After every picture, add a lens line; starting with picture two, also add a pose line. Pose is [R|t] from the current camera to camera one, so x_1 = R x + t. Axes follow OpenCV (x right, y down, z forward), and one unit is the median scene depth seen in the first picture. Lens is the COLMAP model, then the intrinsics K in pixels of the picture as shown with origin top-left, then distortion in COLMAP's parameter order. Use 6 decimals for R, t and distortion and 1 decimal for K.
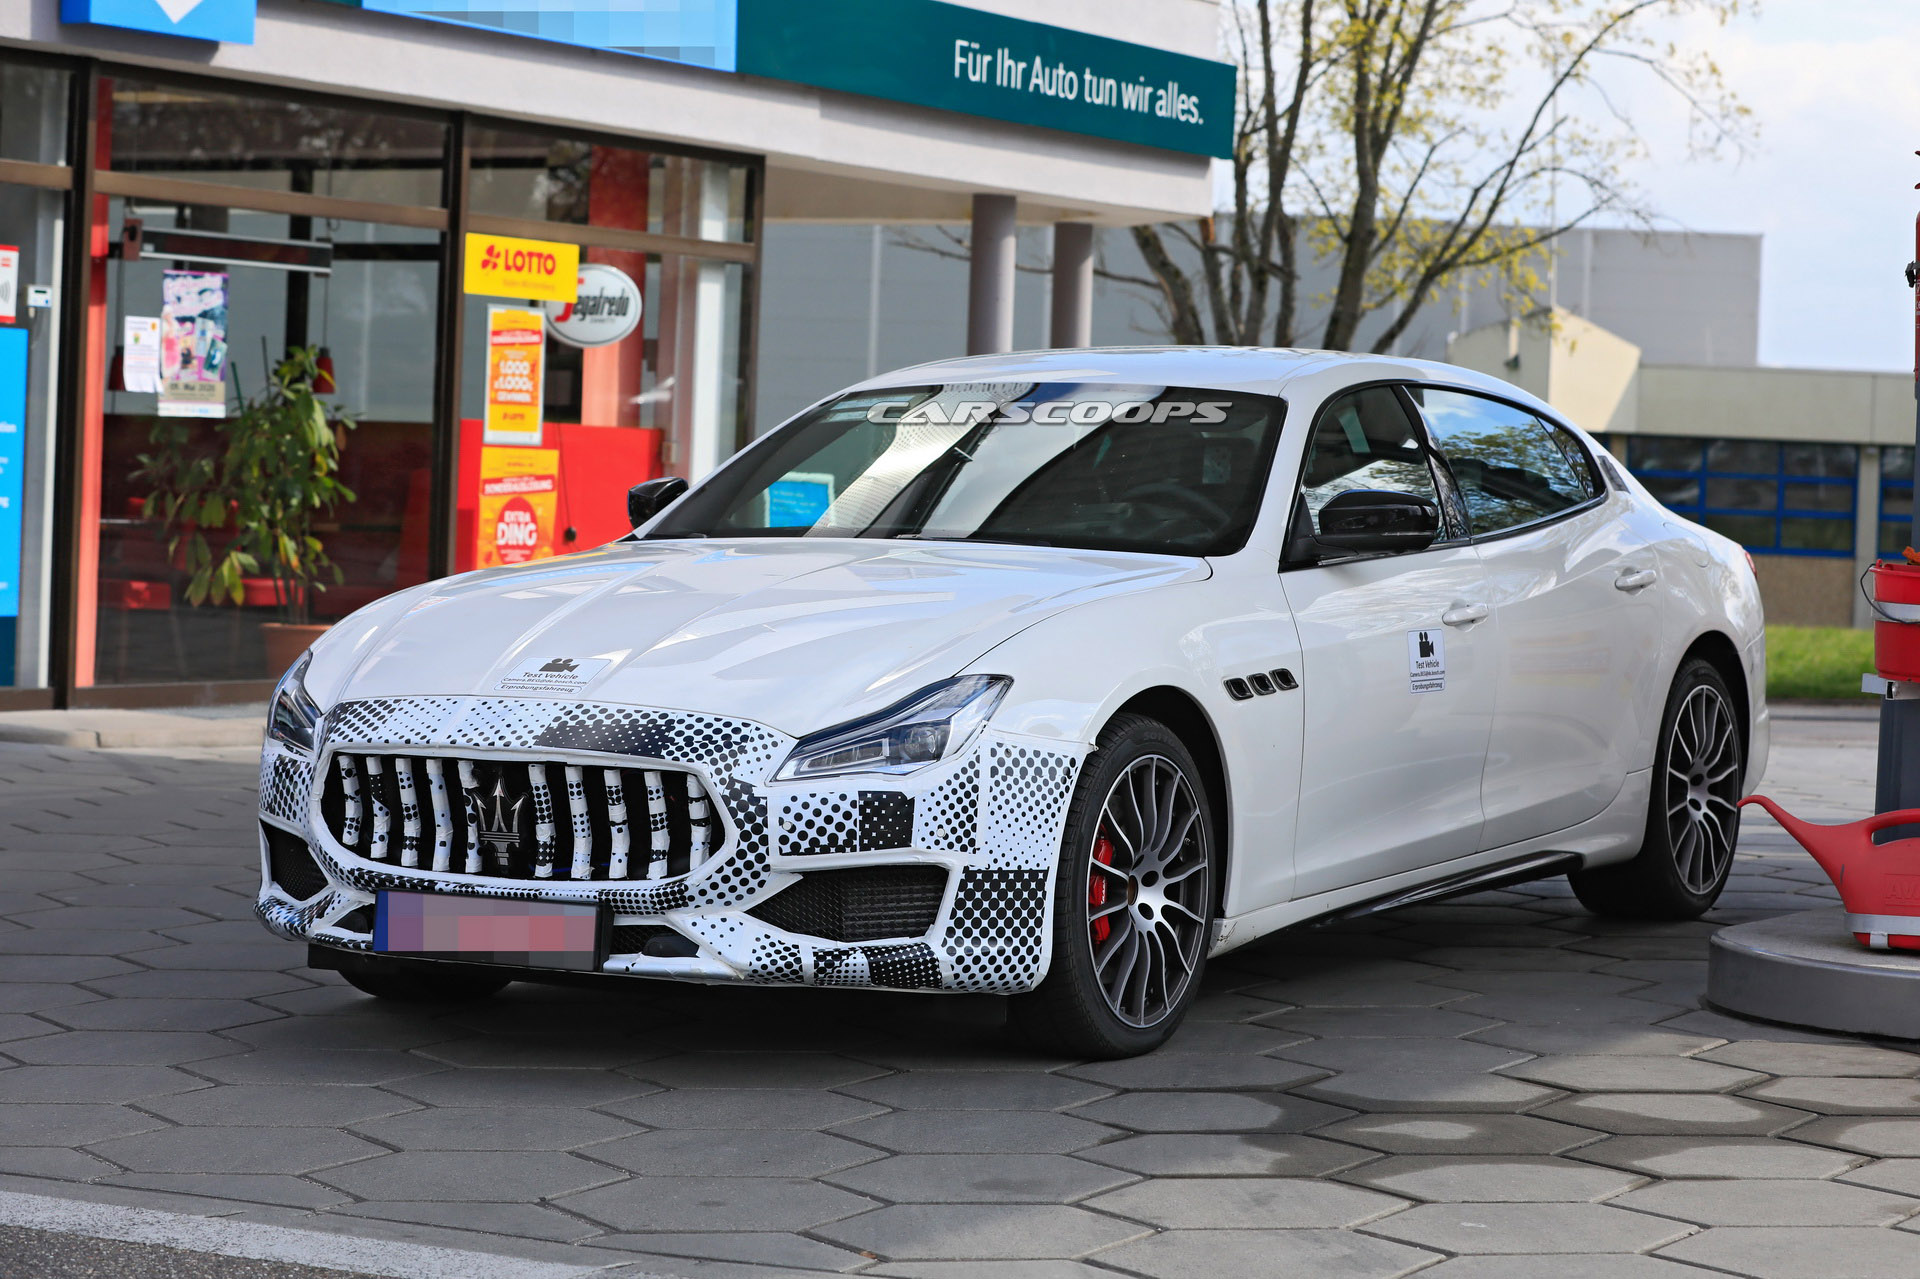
lens RADIAL K [[4372.8, 0, 960.0], [0, 4372.8, 639.5], [0, 0, 1]] dist [-0.402807, 0.353008]
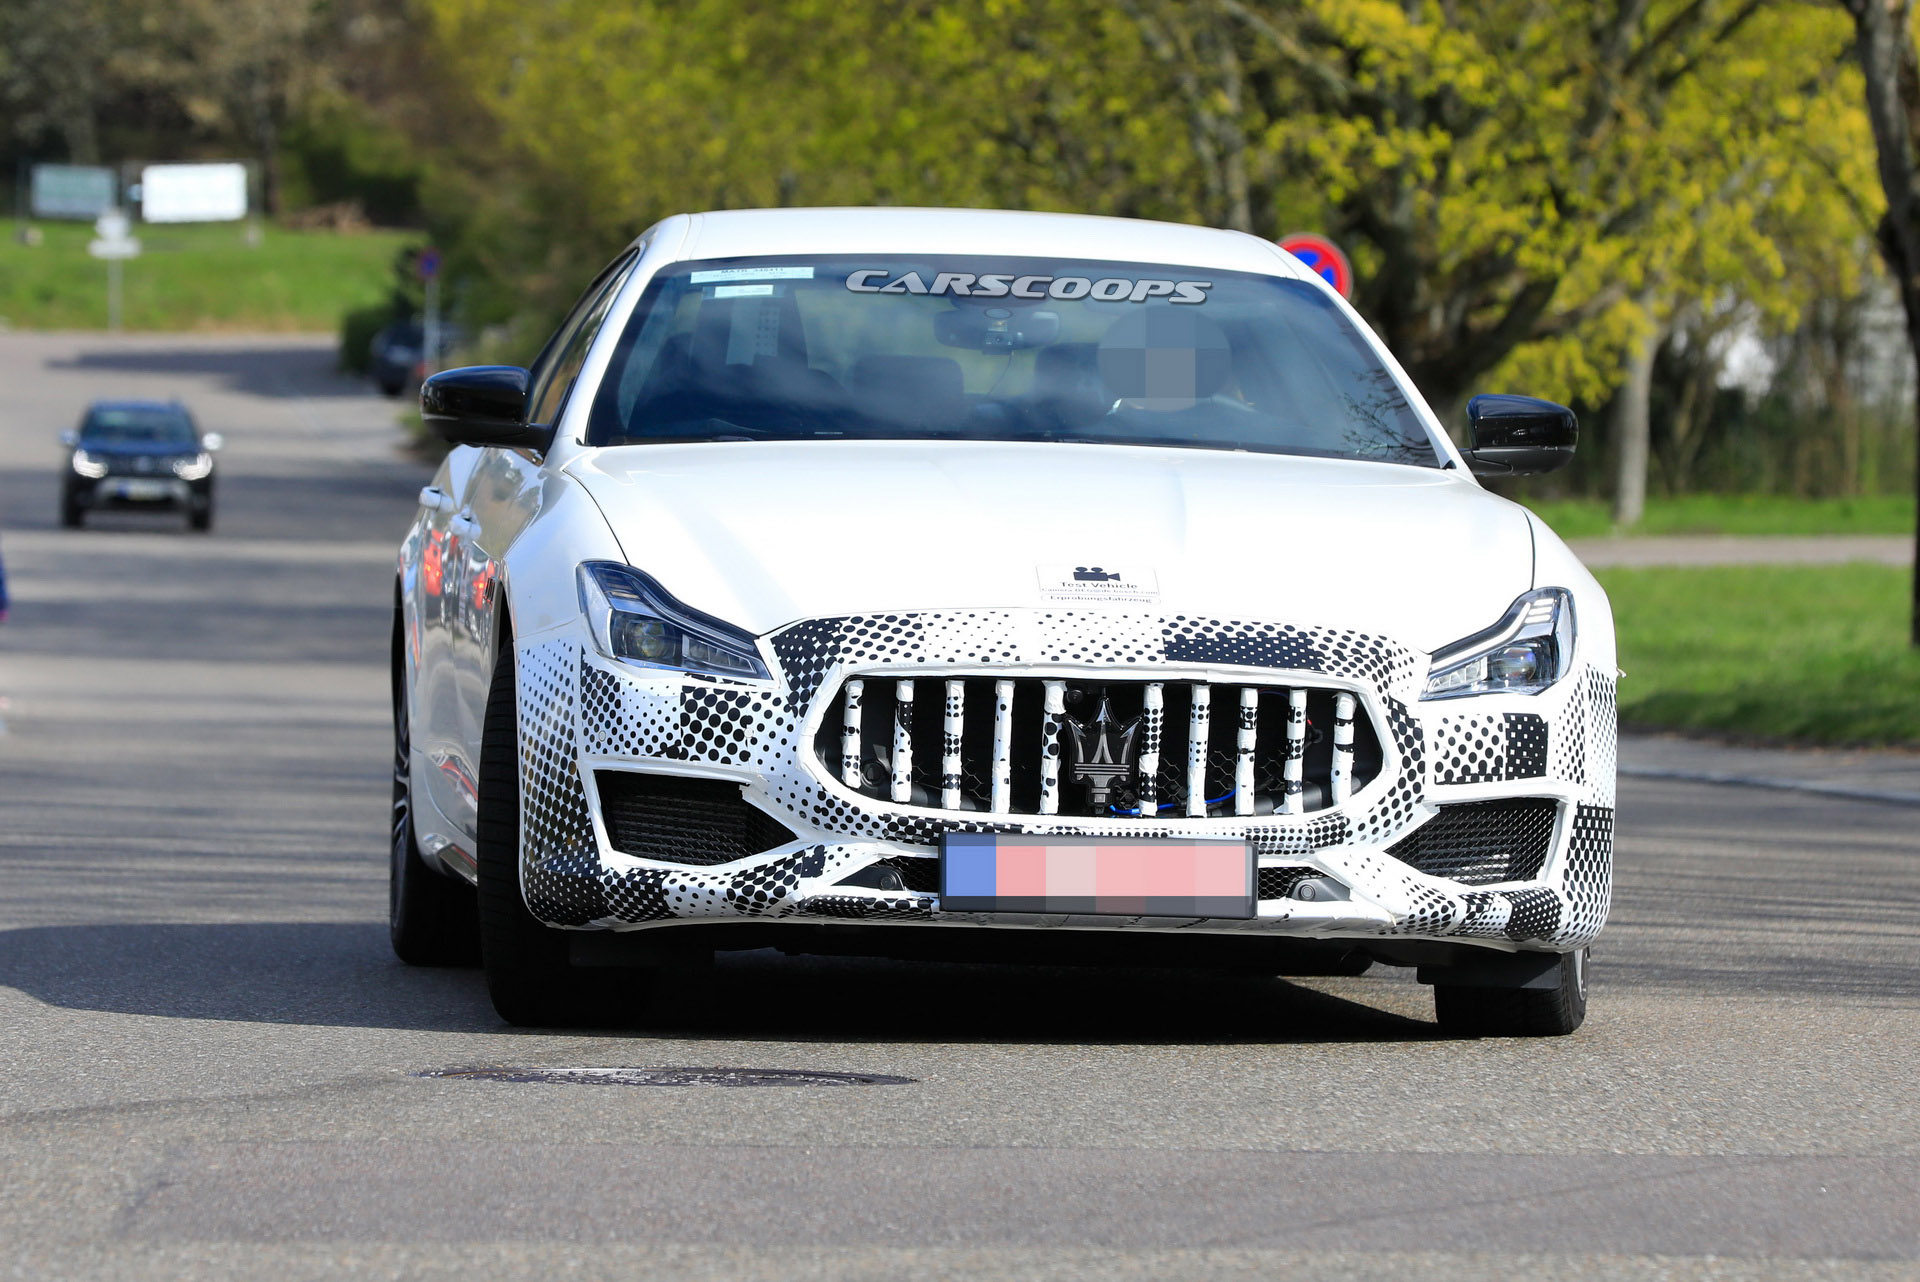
lens RADIAL K [[10855.0, 0, 960.0], [0, 10855.0, 641.0], [0, 0, 1]] dist [1.170042, -8.079608]
pose [[0.836762, 0.009539, 0.547483, -1.322421], [0.003005, 0.999753, -0.022013, 0.068269], [-0.547558, 0.020065, 0.836527, -0.787714]]
